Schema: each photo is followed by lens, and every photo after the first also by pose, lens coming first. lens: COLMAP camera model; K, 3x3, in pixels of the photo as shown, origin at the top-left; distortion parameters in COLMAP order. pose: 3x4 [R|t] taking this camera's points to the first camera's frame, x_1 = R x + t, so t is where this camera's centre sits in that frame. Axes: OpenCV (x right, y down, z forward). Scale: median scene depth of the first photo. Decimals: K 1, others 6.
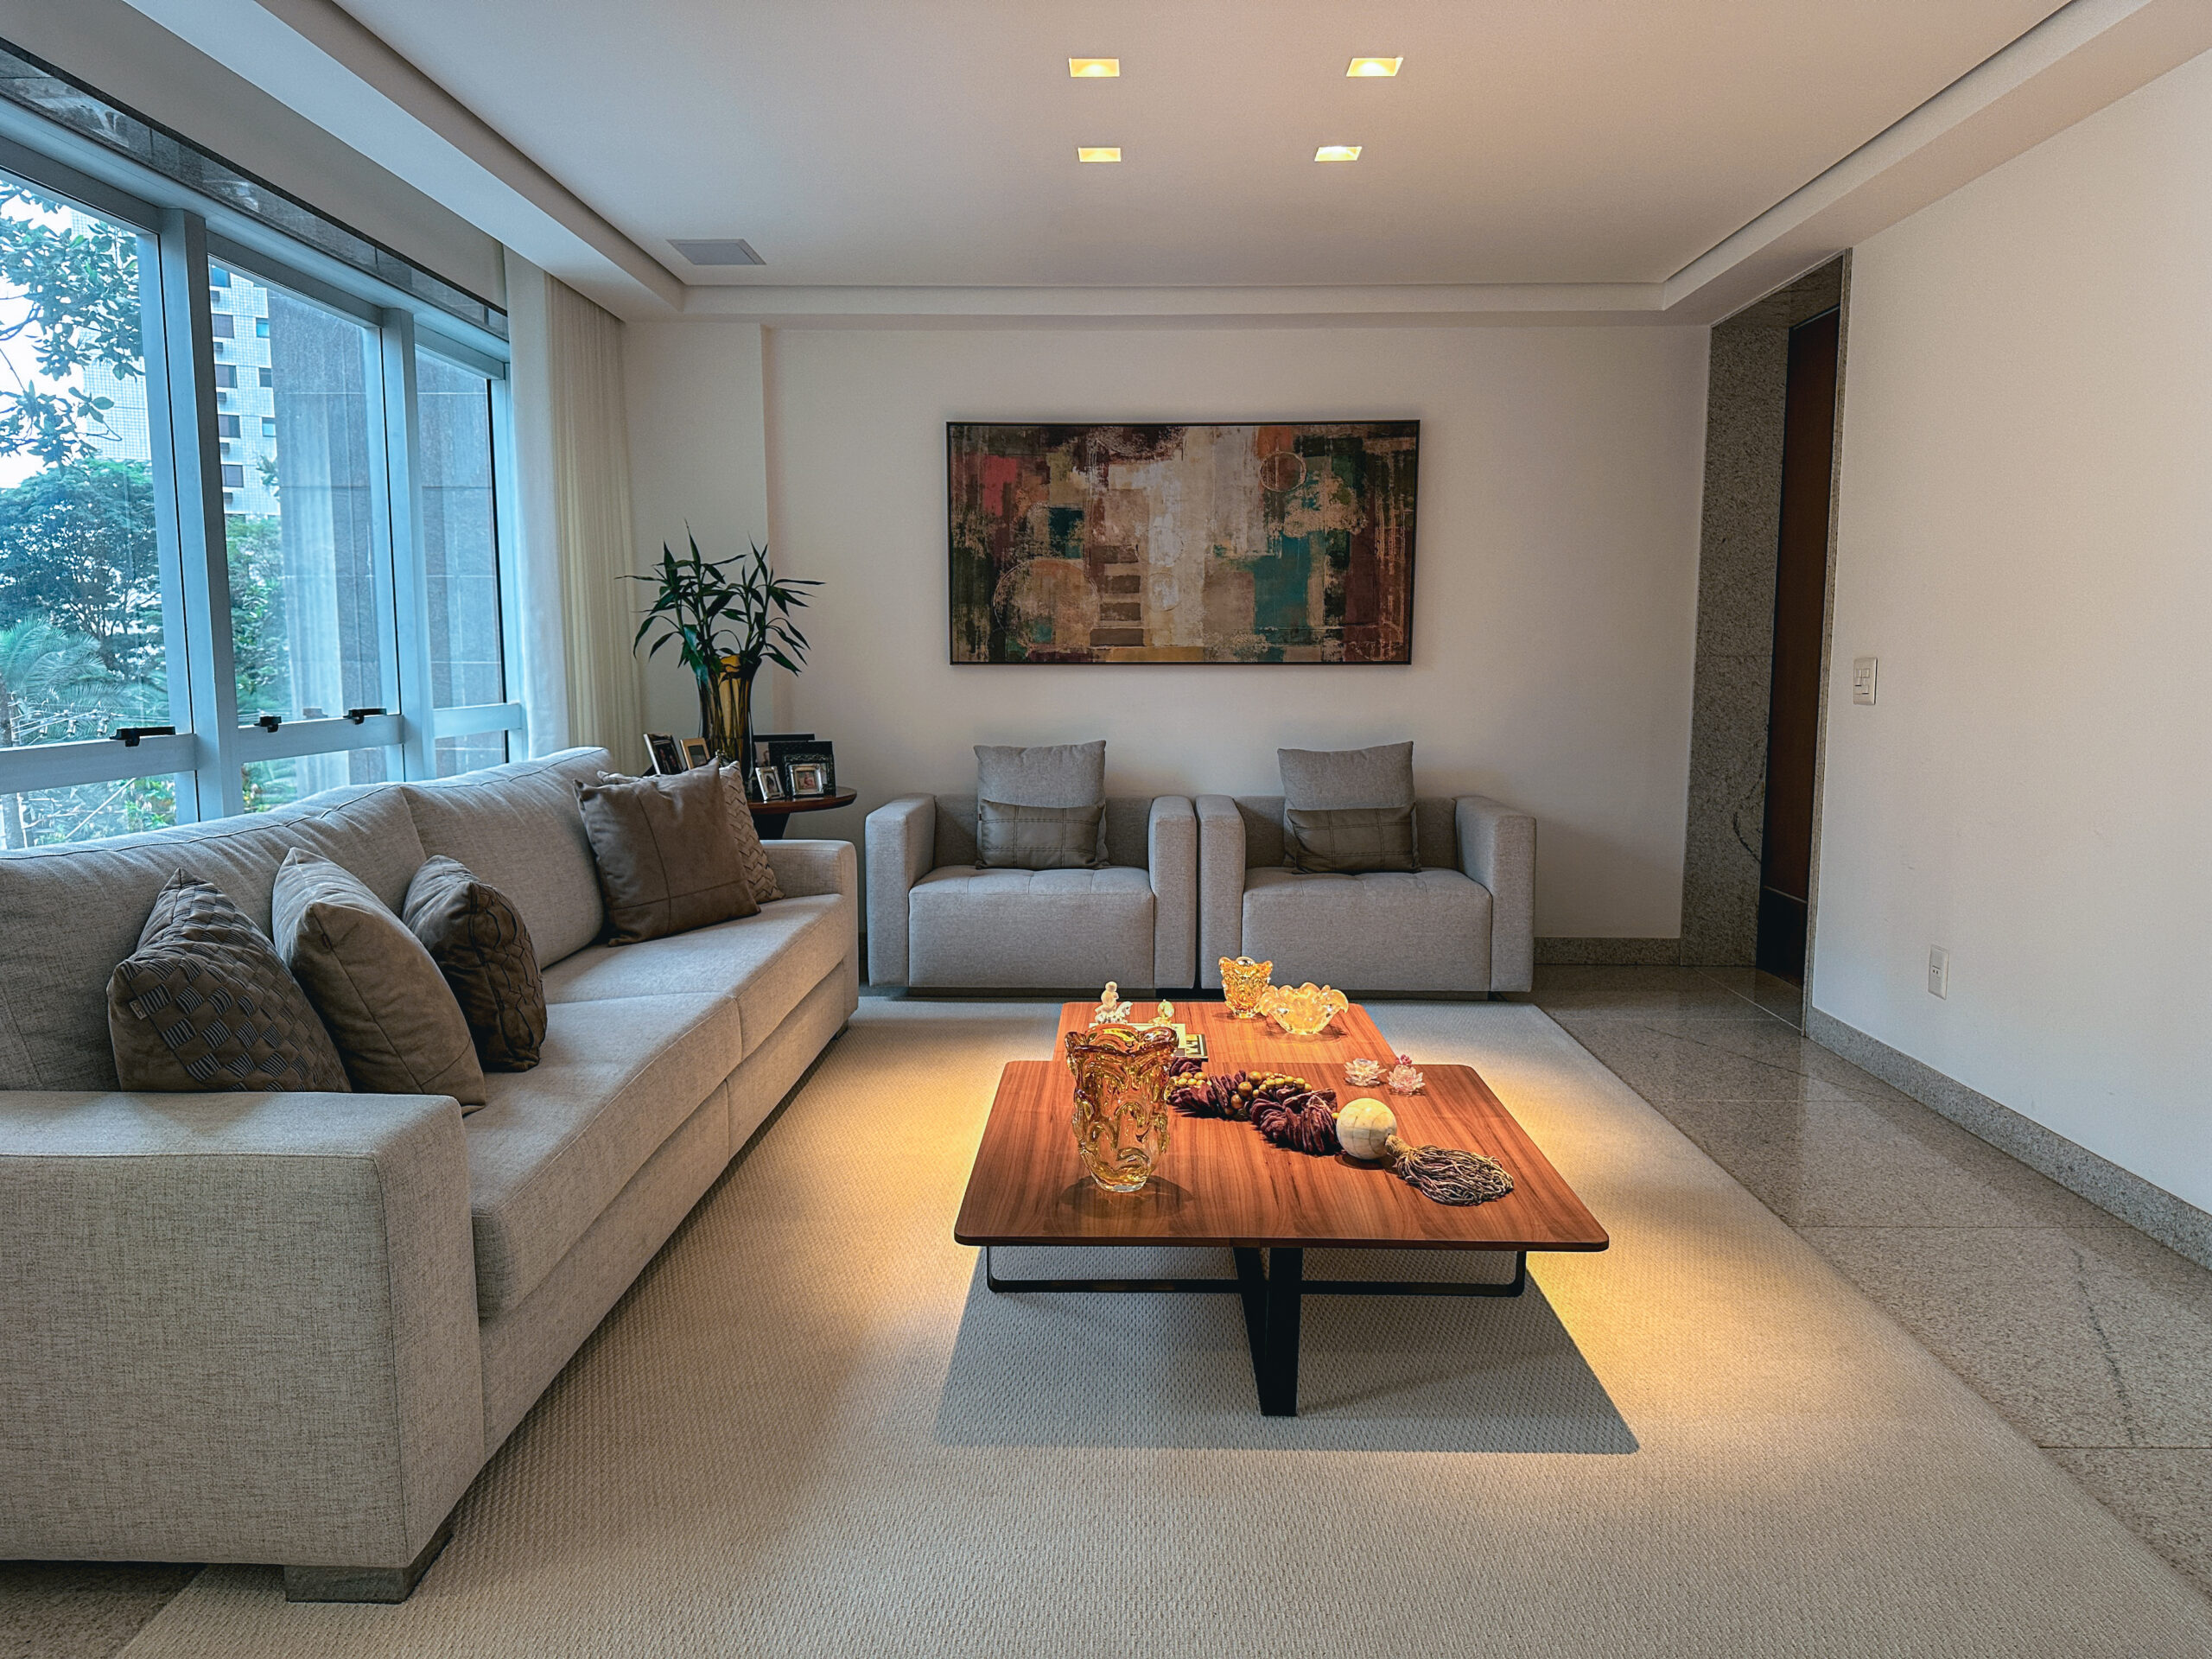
lens RADIAL K [[1549.2, 0, 1113.3], [0, 1549.2, 837.9], [0, 0, 1]] dist [0.166152, -0.296718]
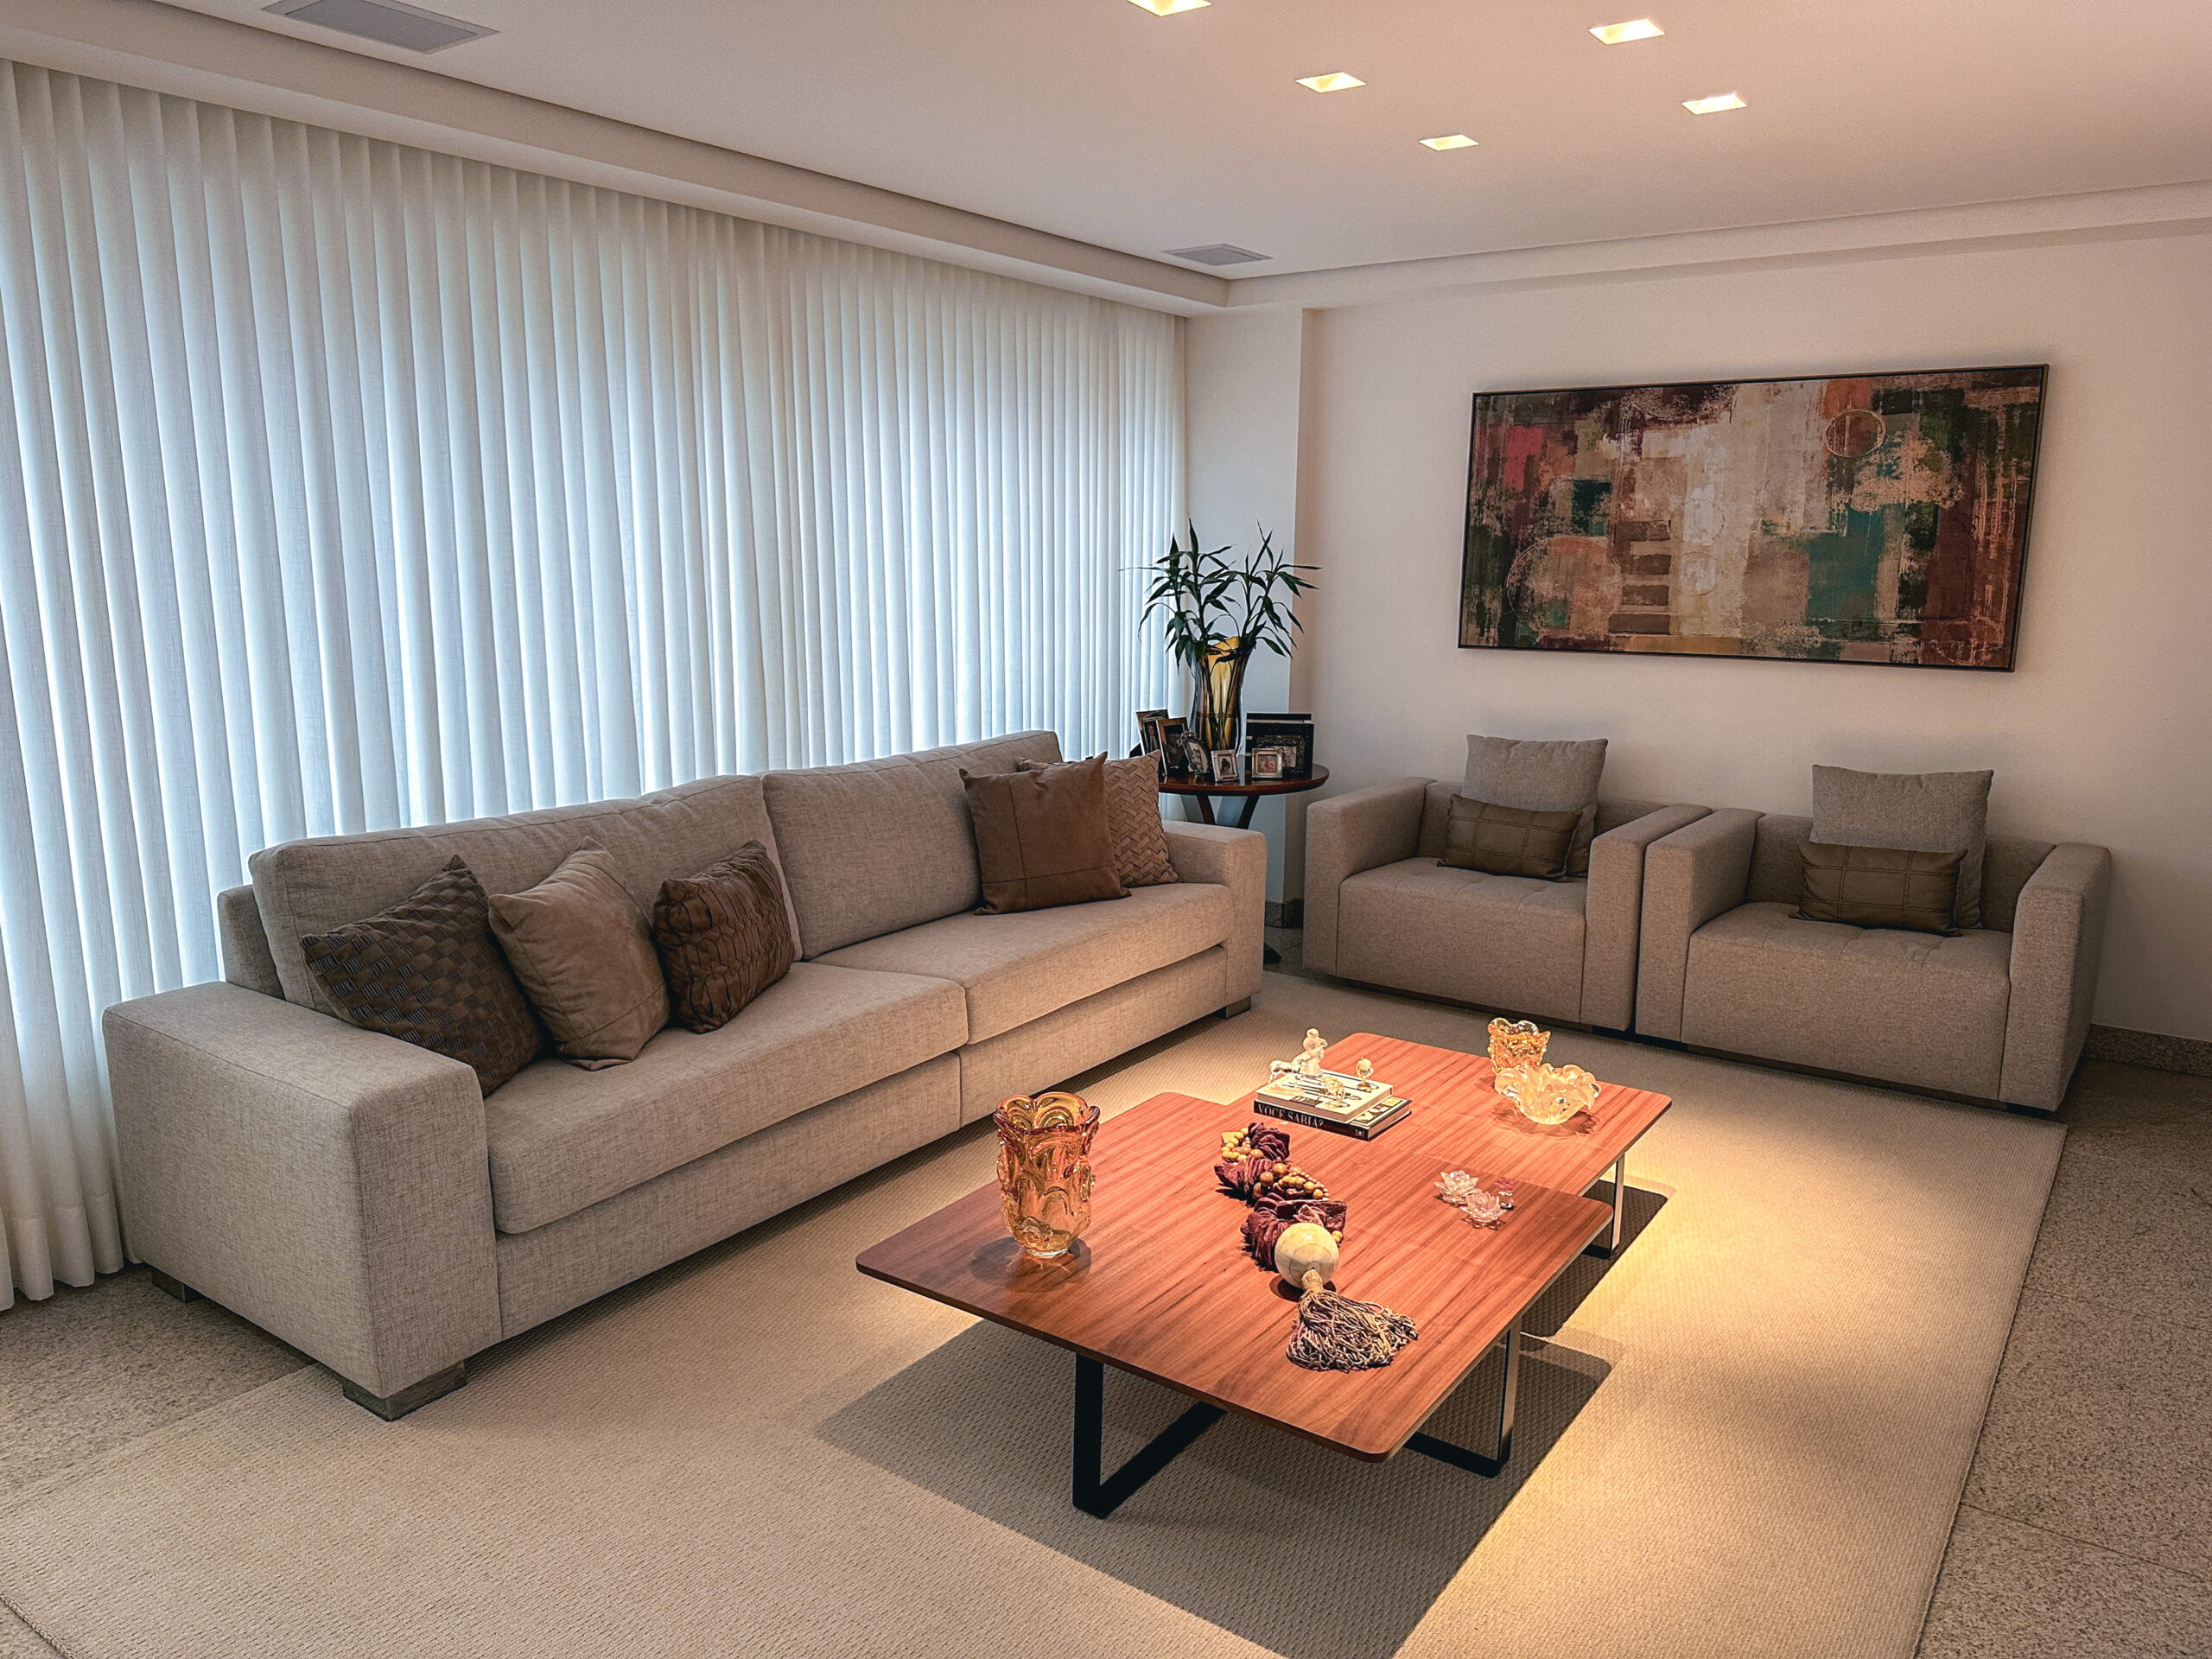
lens RADIAL K [[1549.2, 0, 1113.3], [0, 1549.2, 837.9], [0, 0, 1]] dist [0.166152, -0.296718]
pose [[0.827786, 0.111700, -0.549812, 0.271311], [-0.073299, 0.993113, 0.091403, -0.069324], [0.556235, -0.035361, 0.830273, 0.076194]]
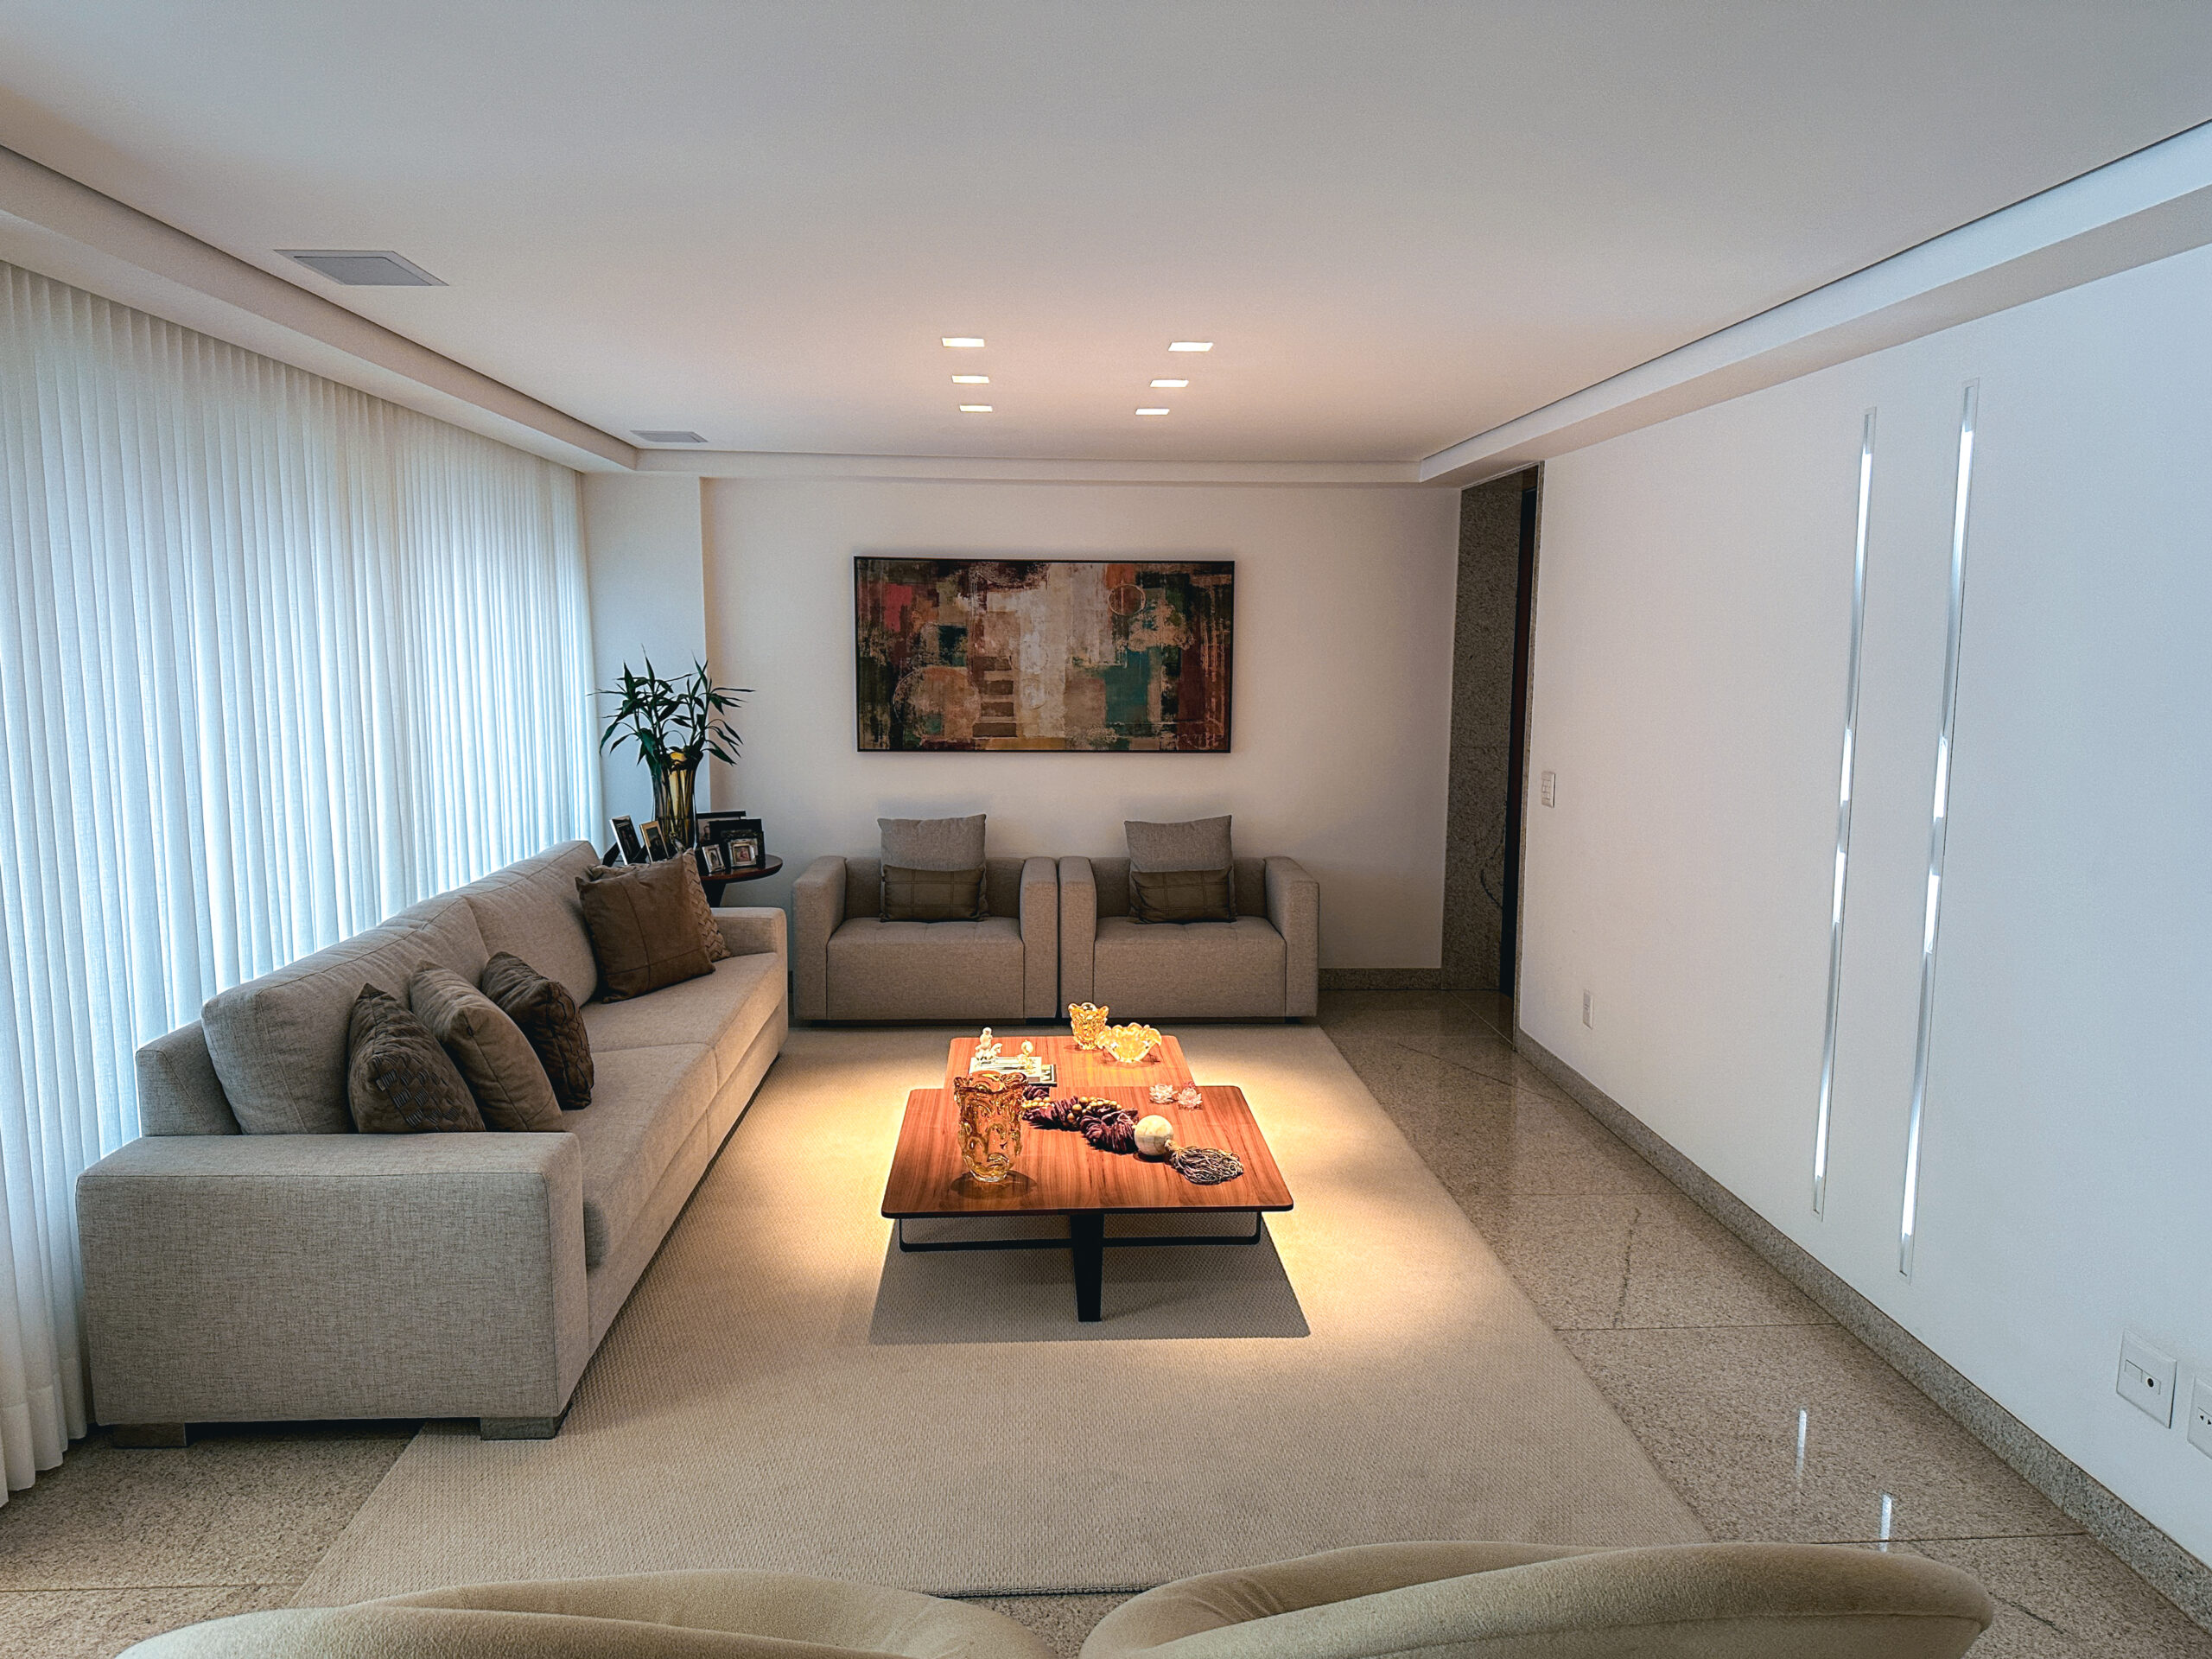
lens RADIAL K [[1549.2, 0, 1113.3], [0, 1549.2, 837.9], [0, 0, 1]] dist [0.166152, -0.296718]
pose [[0.997450, -0.004491, 0.071223, 0.008247], [0.003810, 0.999946, 0.009699, -0.056472], [-0.071263, -0.009402, 0.997413, -0.241168]]
